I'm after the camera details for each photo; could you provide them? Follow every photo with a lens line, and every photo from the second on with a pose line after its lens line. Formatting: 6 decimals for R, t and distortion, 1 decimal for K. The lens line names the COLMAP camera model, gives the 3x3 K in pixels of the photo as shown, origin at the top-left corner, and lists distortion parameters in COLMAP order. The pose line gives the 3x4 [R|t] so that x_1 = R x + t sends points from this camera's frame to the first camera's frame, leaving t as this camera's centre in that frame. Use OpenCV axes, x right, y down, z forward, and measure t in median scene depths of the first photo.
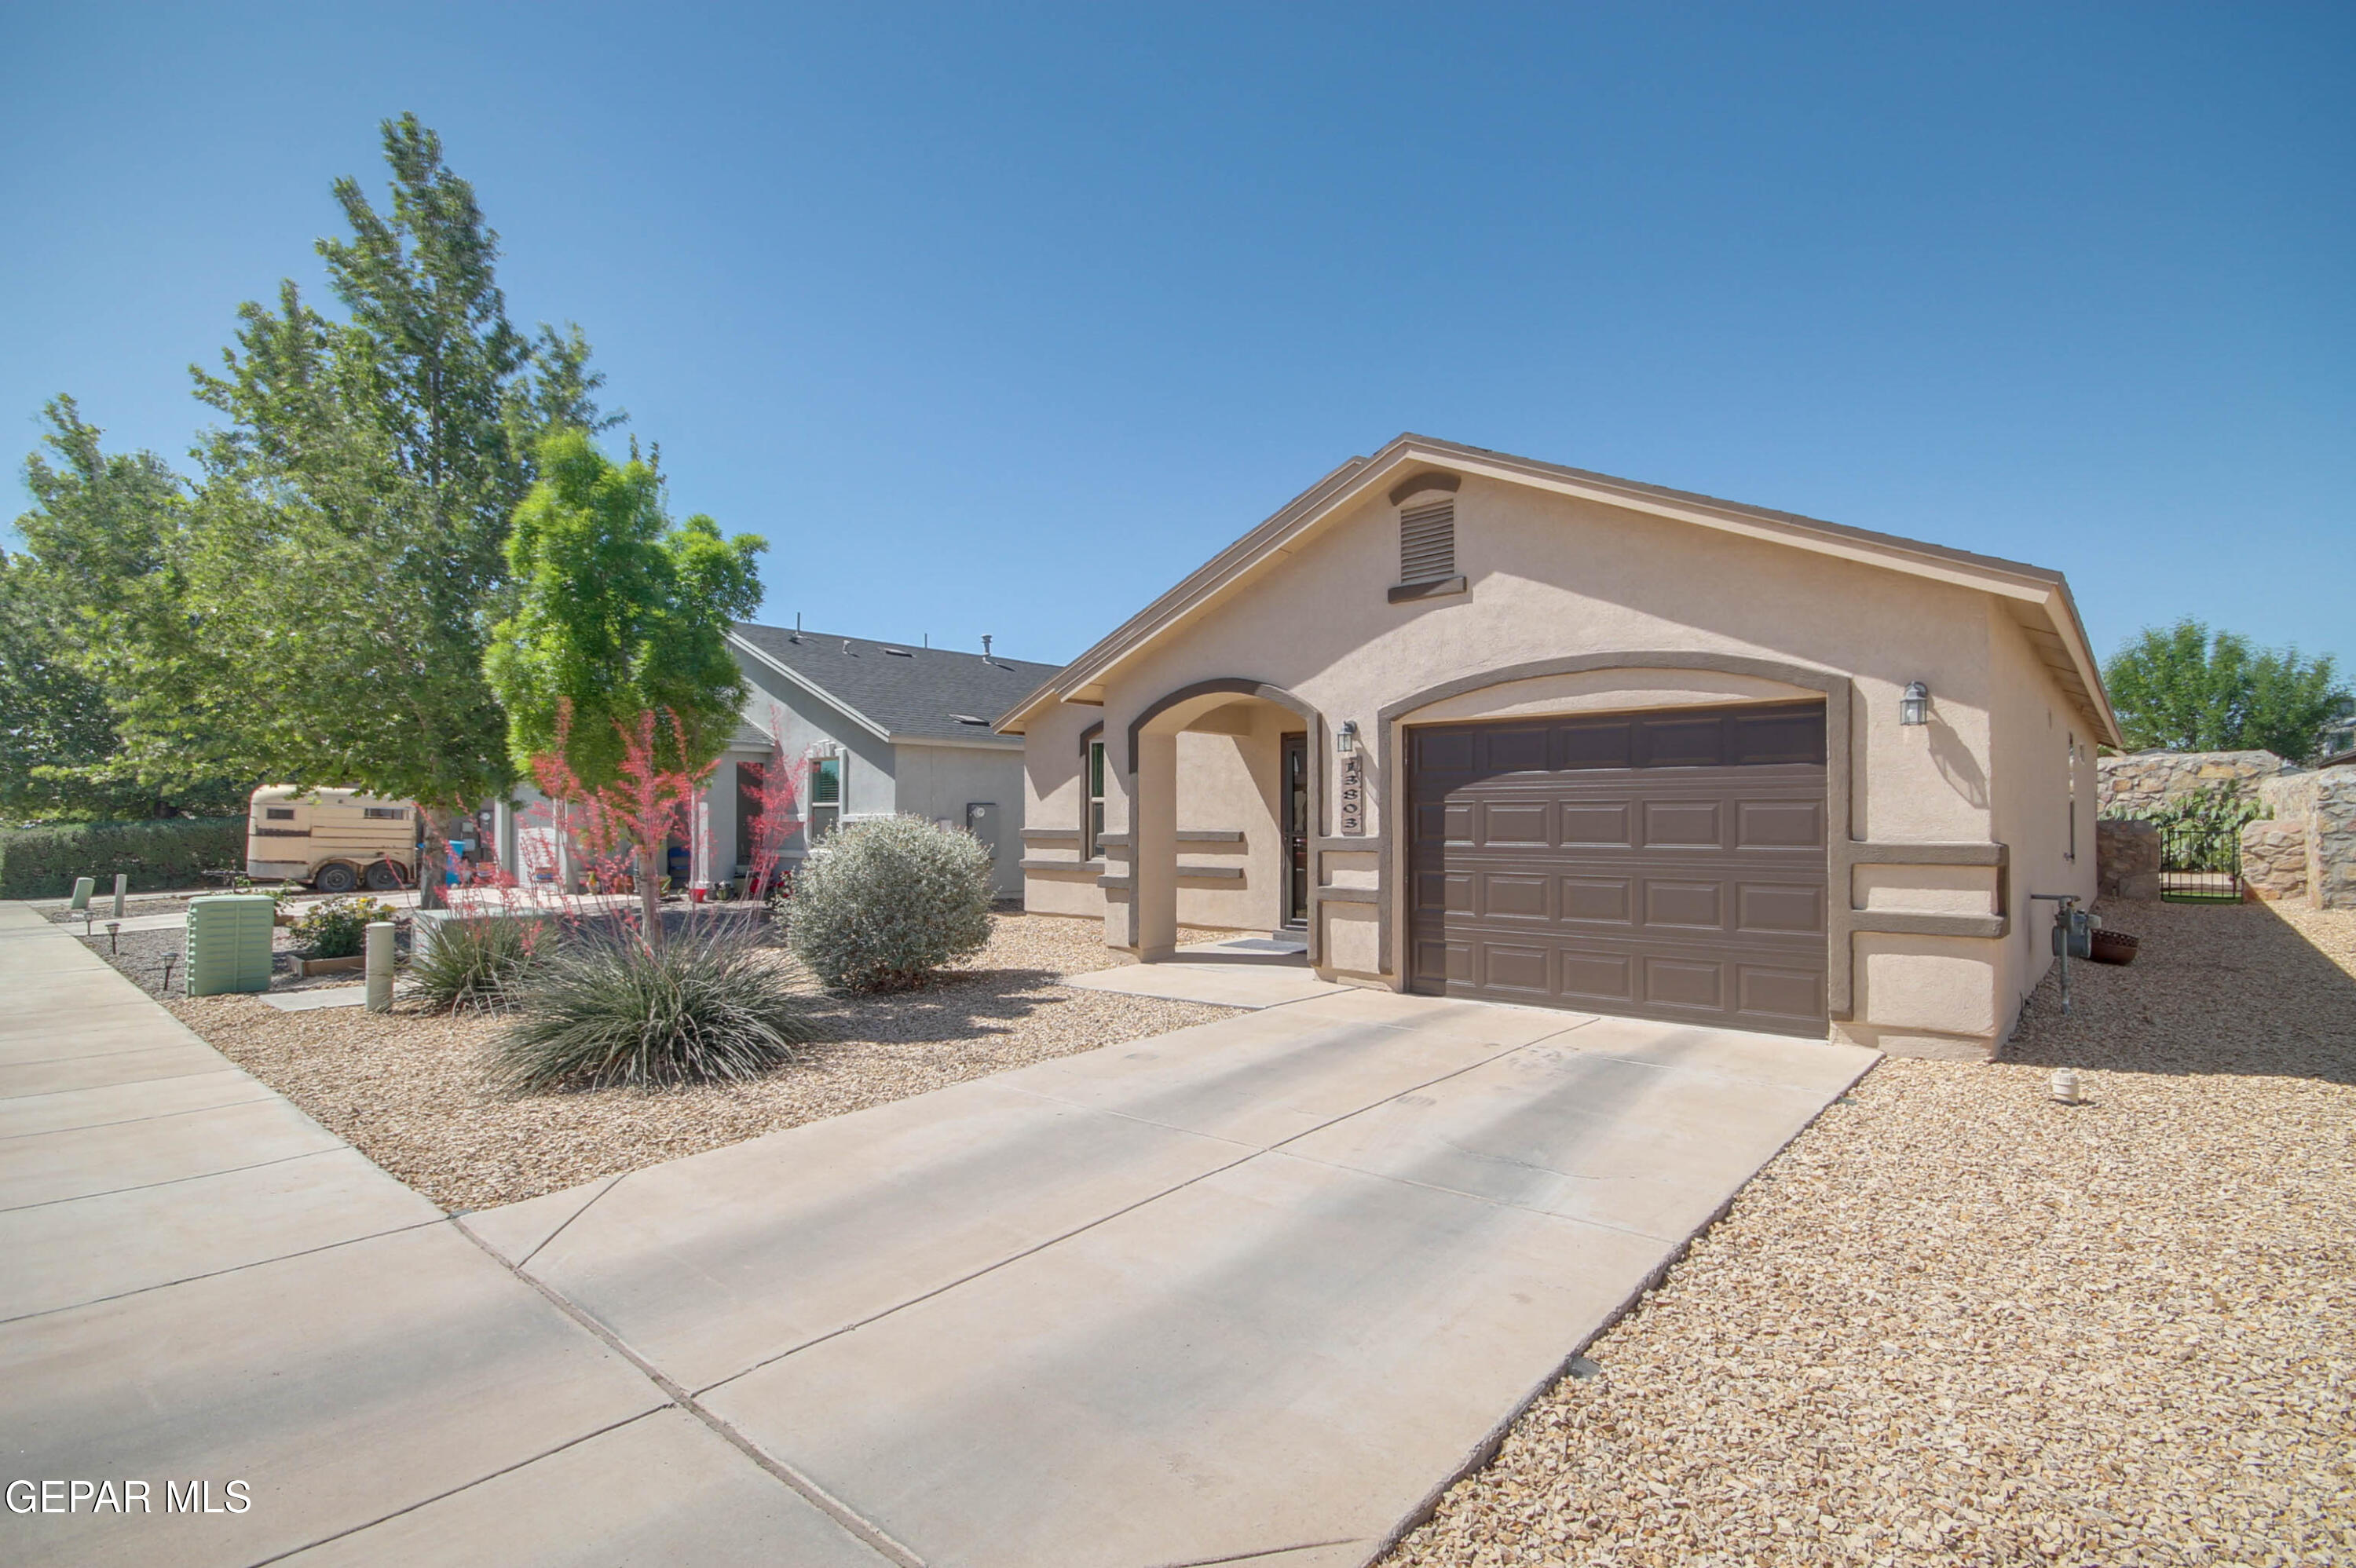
lens RADIAL K [[1129.4, 0, 1172.3], [0, 1129.4, 815.5], [0, 0, 1]] dist [-0.006800, -0.000070]
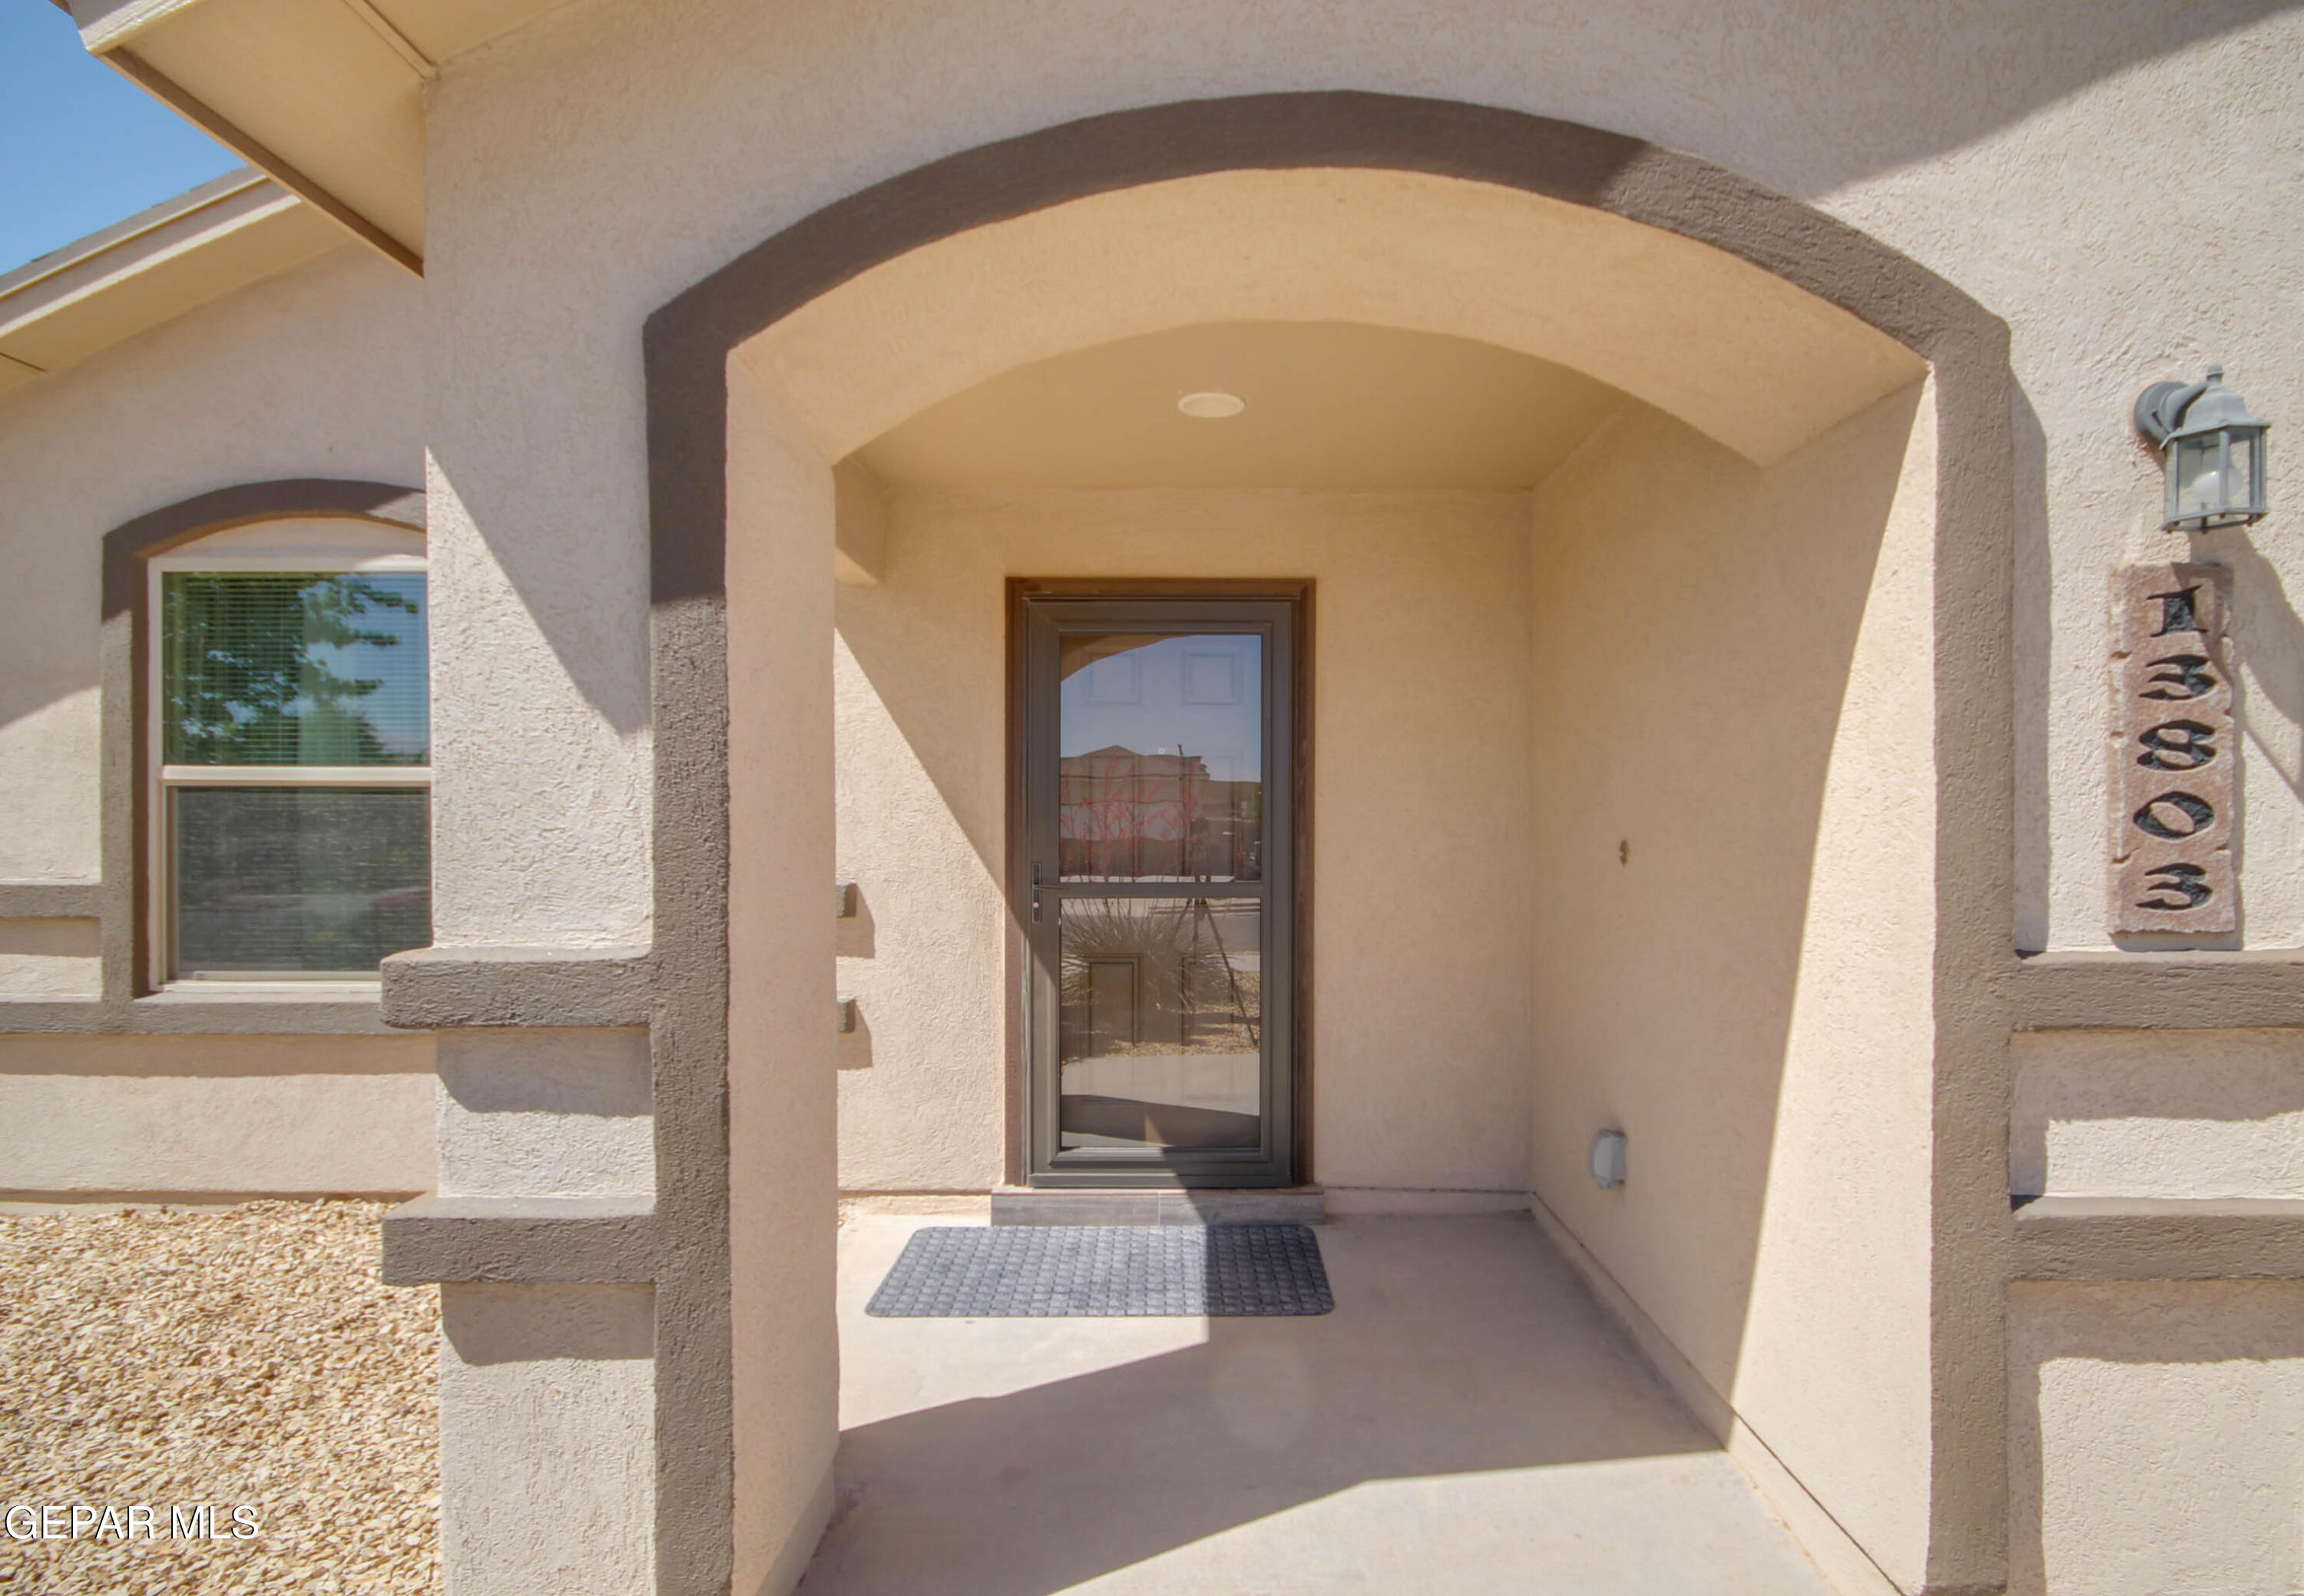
lens RADIAL K [[1124.9, 0, 1183.4], [0, 1124.9, 819.7], [0, 0, 1]] dist [-0.001981, -0.000103]
pose [[0.743201, -0.000744, 0.669068, -0.089866], [-0.000815, 0.999998, 0.002017, -0.004718], [-0.669068, -0.002045, 0.743199, 0.804974]]
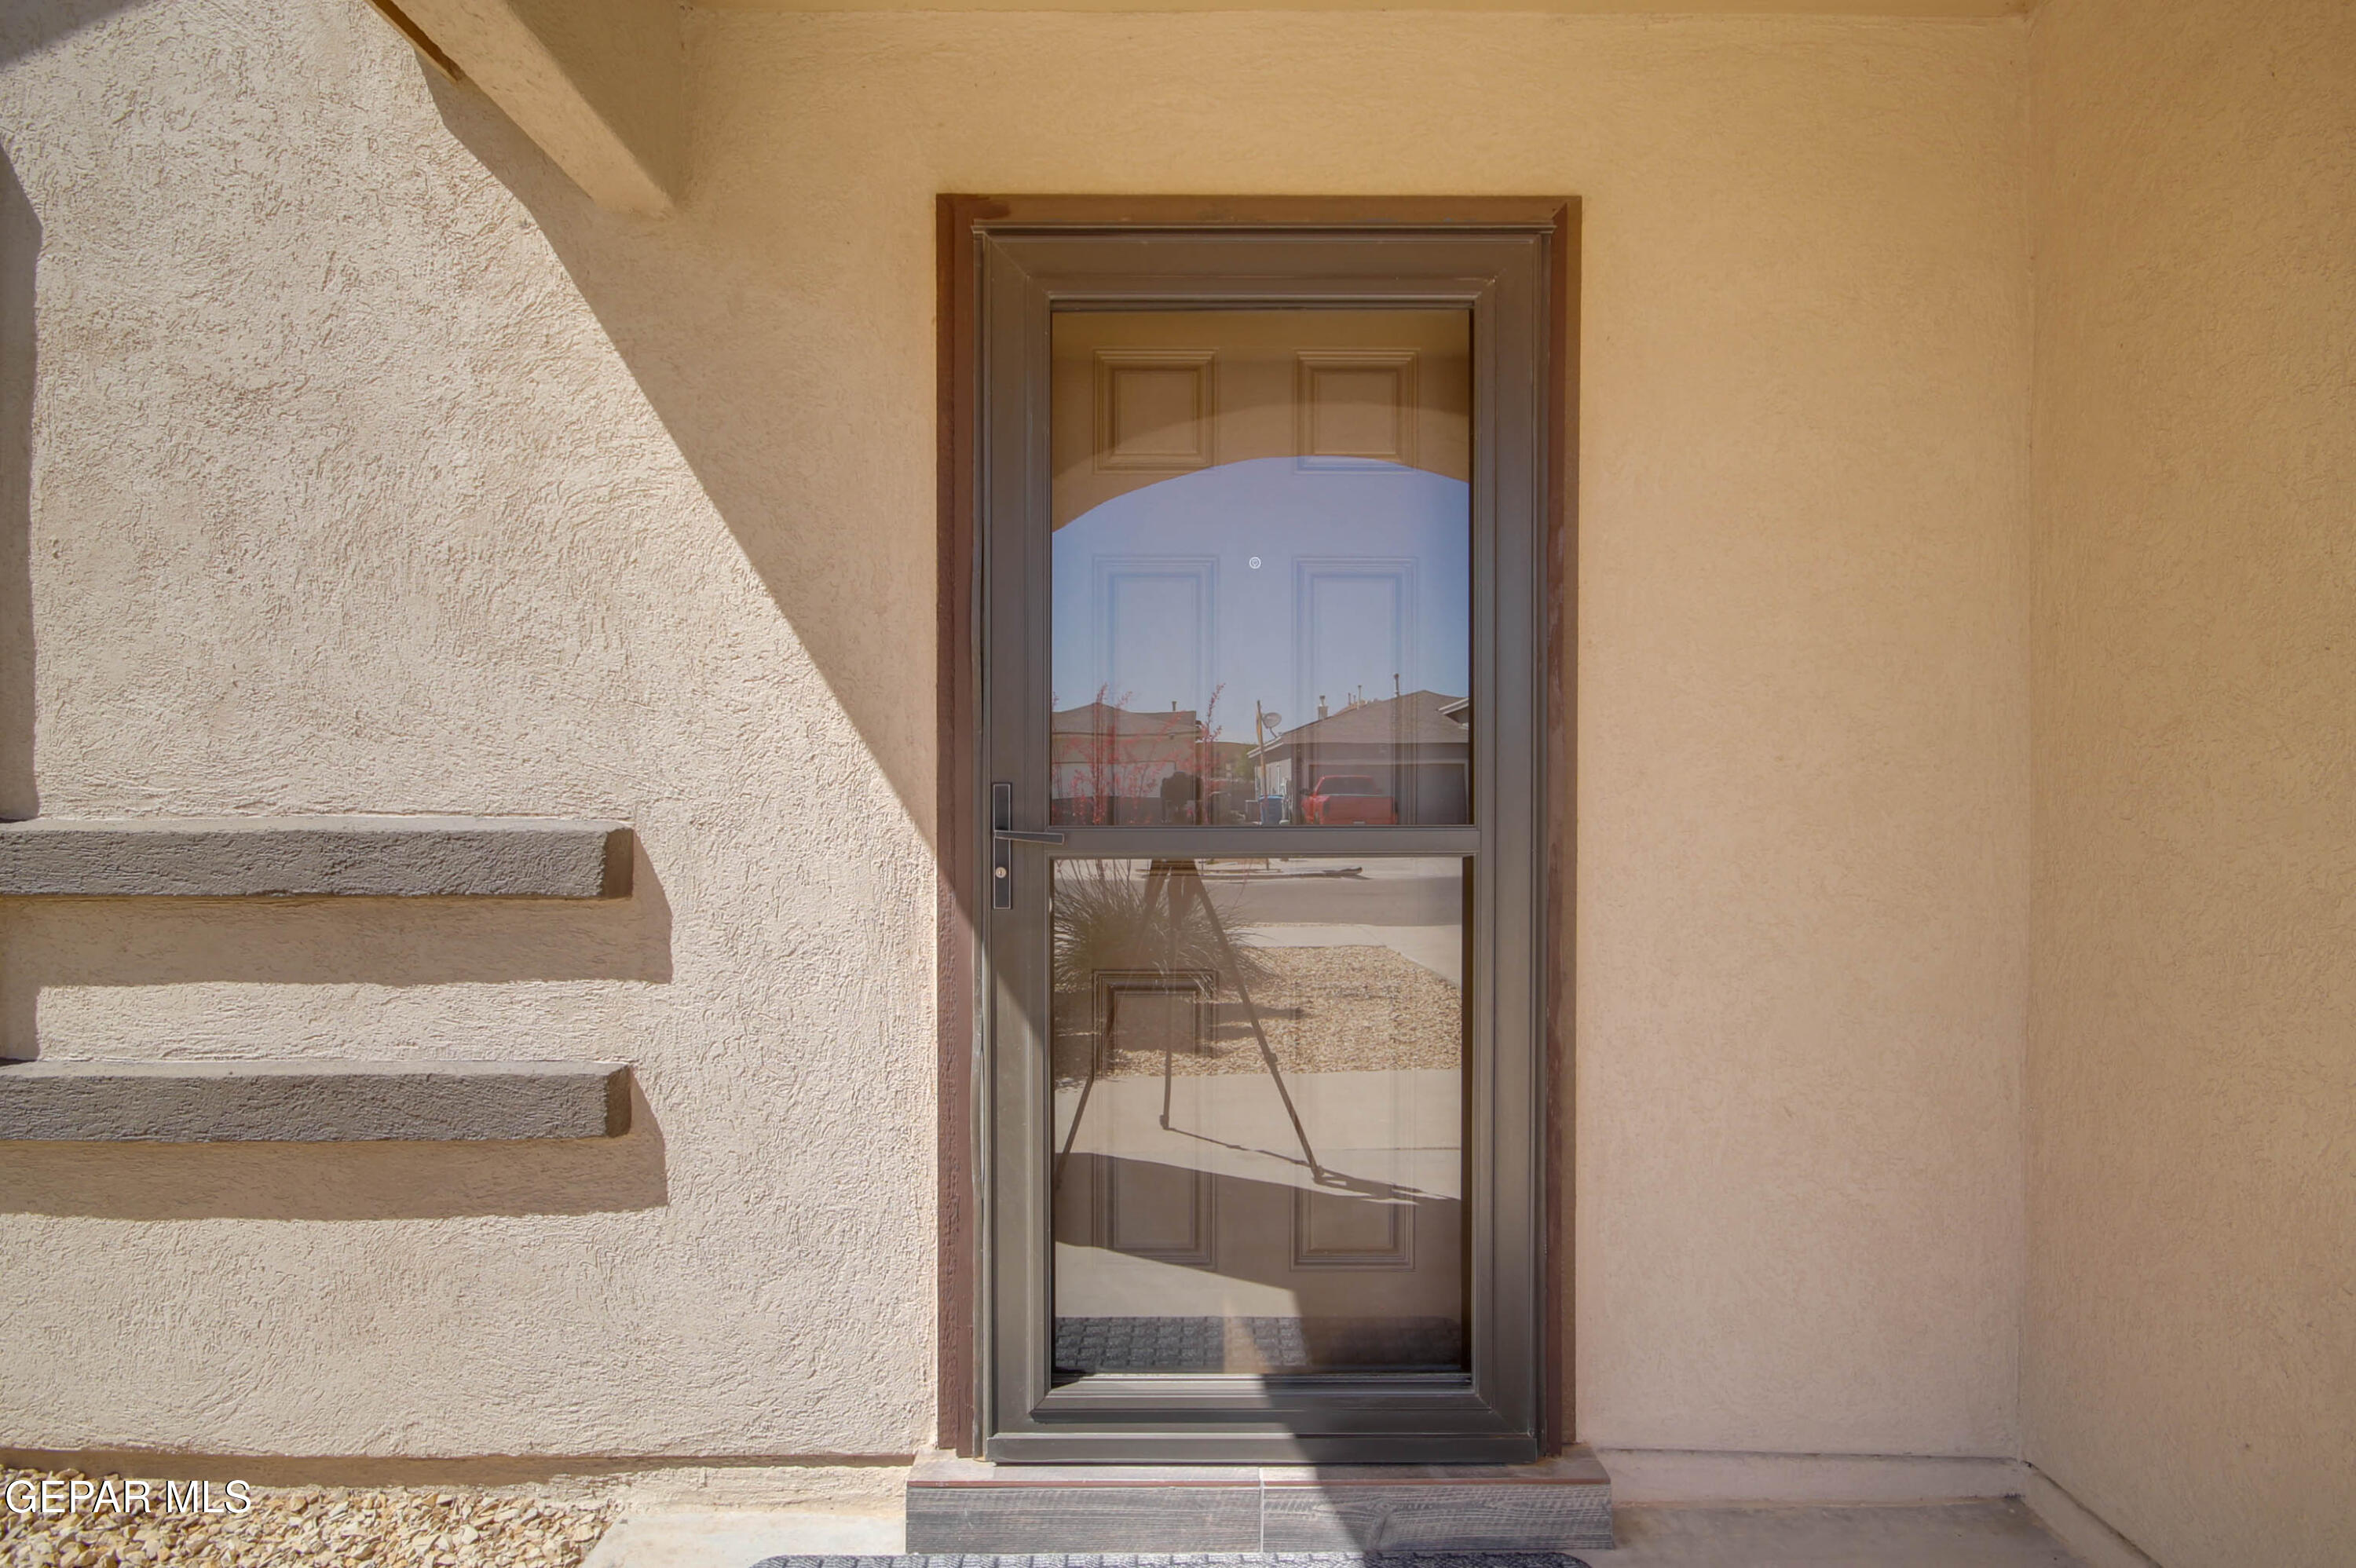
lens RADIAL K [[1138.3, 0, 1183.7], [0, 1138.3, 790.7], [0, 0, 1]] dist [-0.000270, 0.000091]
pose [[0.738198, -0.007063, 0.674547, 0.016431], [-0.000408, 0.999940, 0.010917, 0.008481], [-0.674583, -0.008334, 0.738152, 0.952880]]
